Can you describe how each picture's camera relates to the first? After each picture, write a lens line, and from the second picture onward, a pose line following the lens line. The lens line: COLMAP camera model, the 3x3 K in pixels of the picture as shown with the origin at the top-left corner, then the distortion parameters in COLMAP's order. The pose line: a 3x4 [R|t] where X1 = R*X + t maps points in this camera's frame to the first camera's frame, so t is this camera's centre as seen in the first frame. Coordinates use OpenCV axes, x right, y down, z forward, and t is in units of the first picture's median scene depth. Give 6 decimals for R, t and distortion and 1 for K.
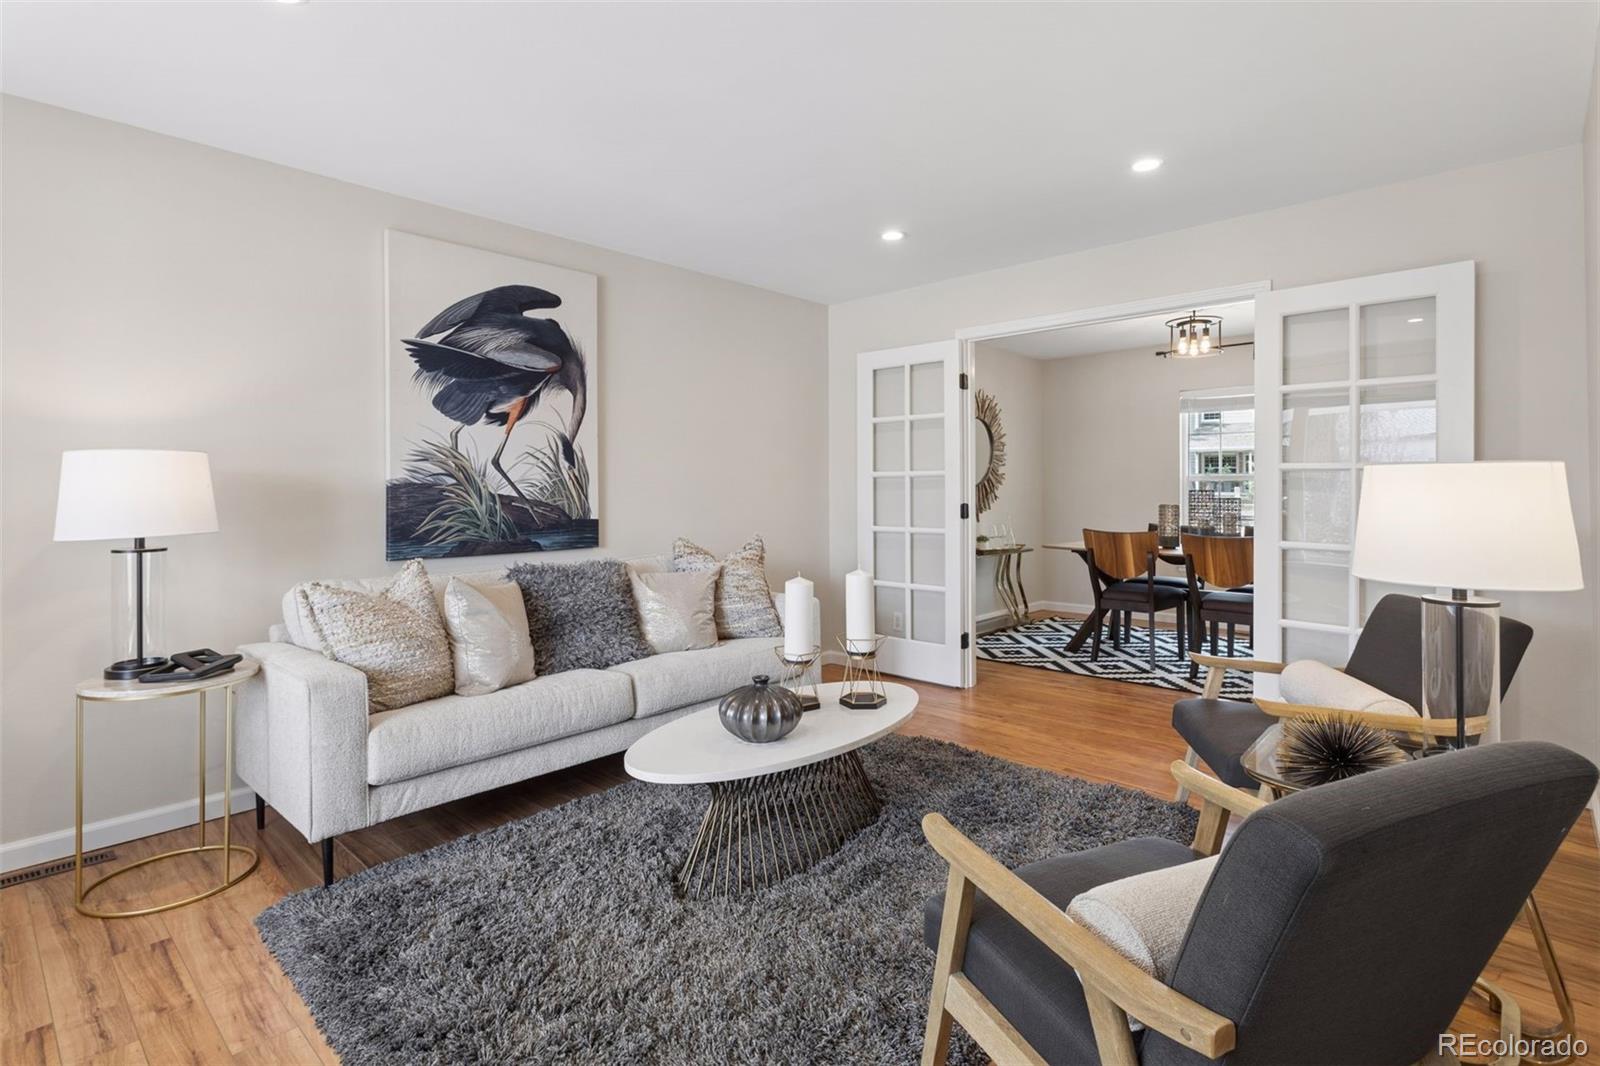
lens RADIAL K [[767.8, 0, 805.7], [0, 767.8, 482.2], [0, 0, 1]] dist [-0.000239, -0.000072]
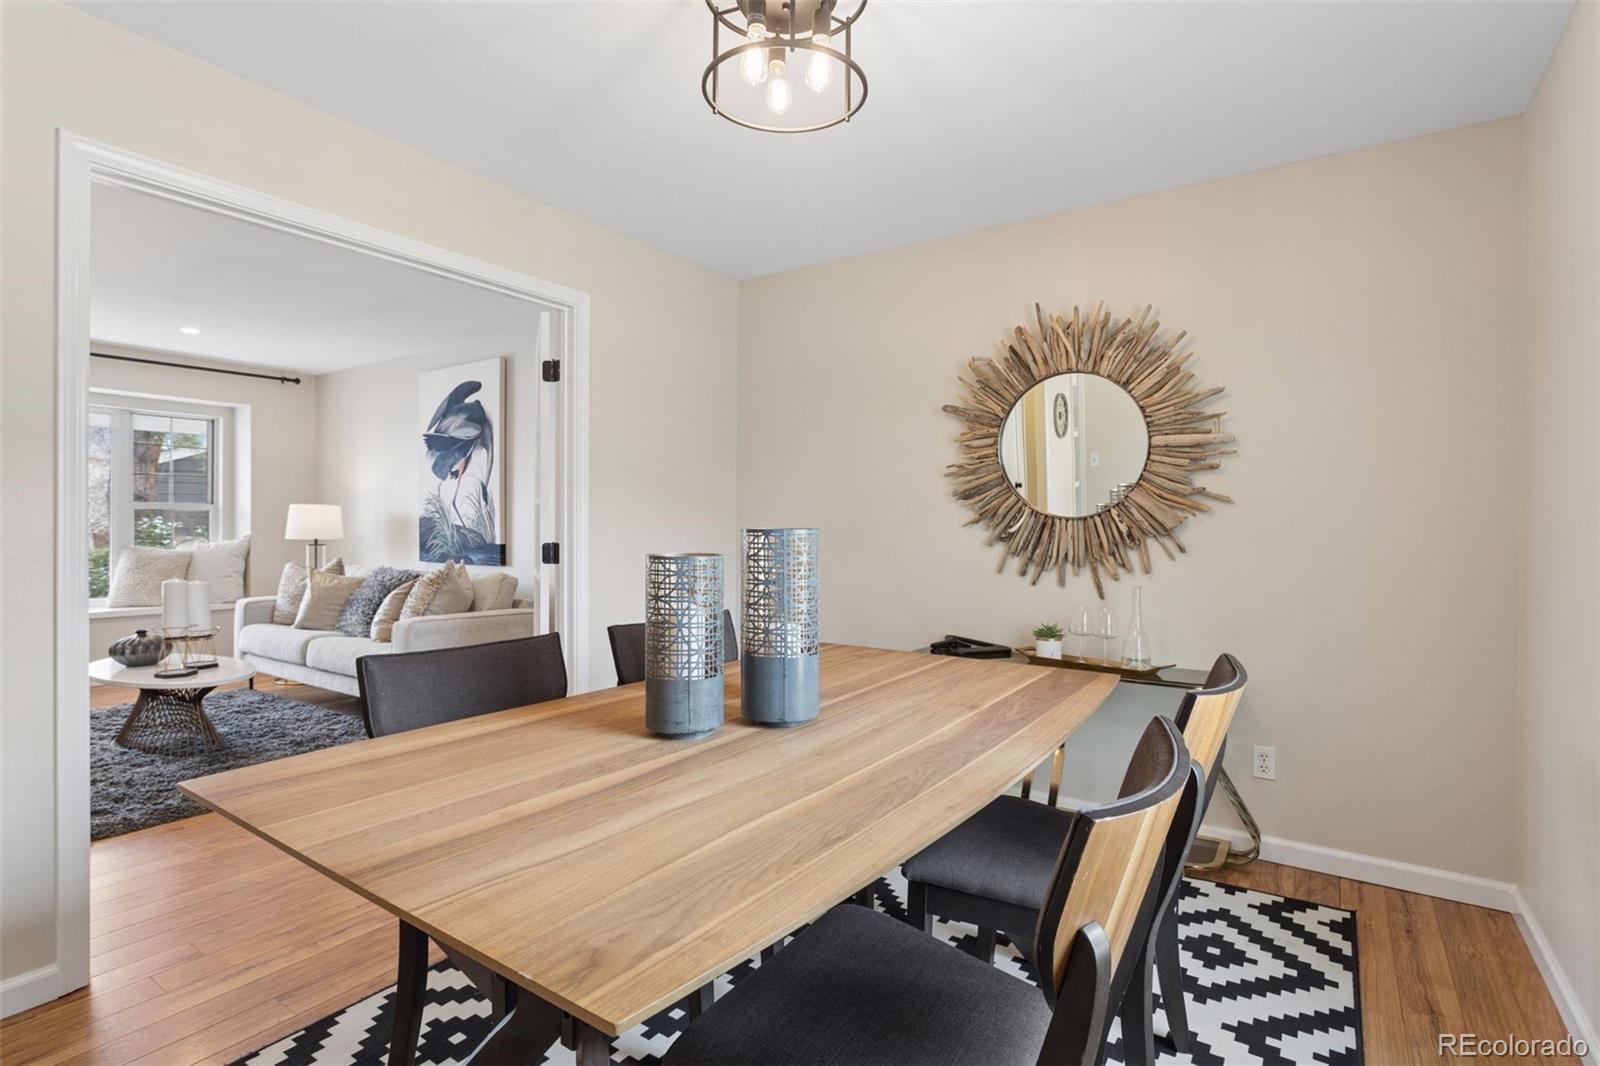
lens RADIAL K [[790.2, 0, 799.7], [0, 790.2, 529.7], [0, 0, 1]] dist [-0.000559, -0.000022]
pose [[0.138514, 0.009311, -0.990317, 1.232001], [-0.001364, 0.999957, 0.009211, 0.011131], [0.990360, 0.000075, 0.138521, 1.442612]]
